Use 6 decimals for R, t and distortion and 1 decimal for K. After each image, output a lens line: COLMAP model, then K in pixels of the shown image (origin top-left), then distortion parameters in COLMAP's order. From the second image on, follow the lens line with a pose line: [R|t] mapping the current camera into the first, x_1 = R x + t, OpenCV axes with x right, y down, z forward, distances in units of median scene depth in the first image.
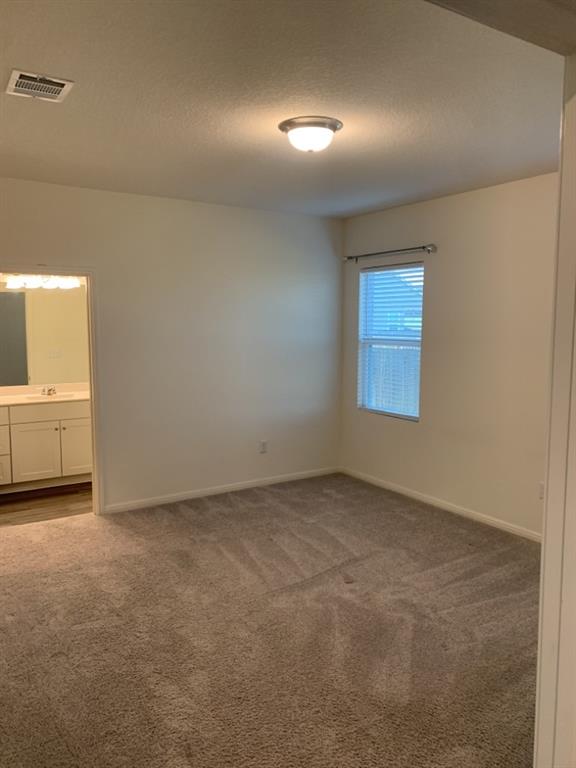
lens RADIAL K [[584.4, 0, 287.3], [0, 584.4, 380.9], [0, 0, 1]] dist [0.044360, -0.038541]
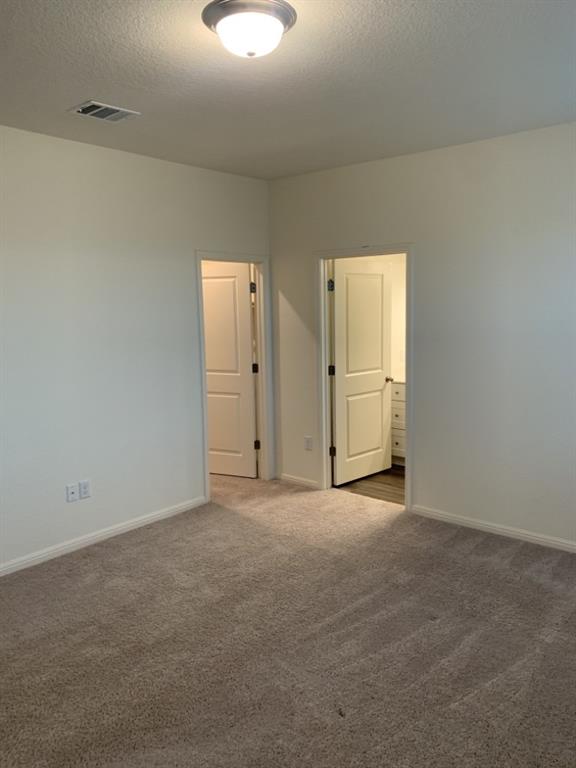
lens RADIAL K [[584.4, 0, 287.6], [0, 584.4, 386.6], [0, 0, 1]] dist [0.044360, -0.038541]
pose [[0.308735, 0.129321, -0.942316, 0.472494], [-0.089472, 0.990270, 0.106588, -0.045666], [0.946930, 0.051404, 0.317302, 0.546775]]
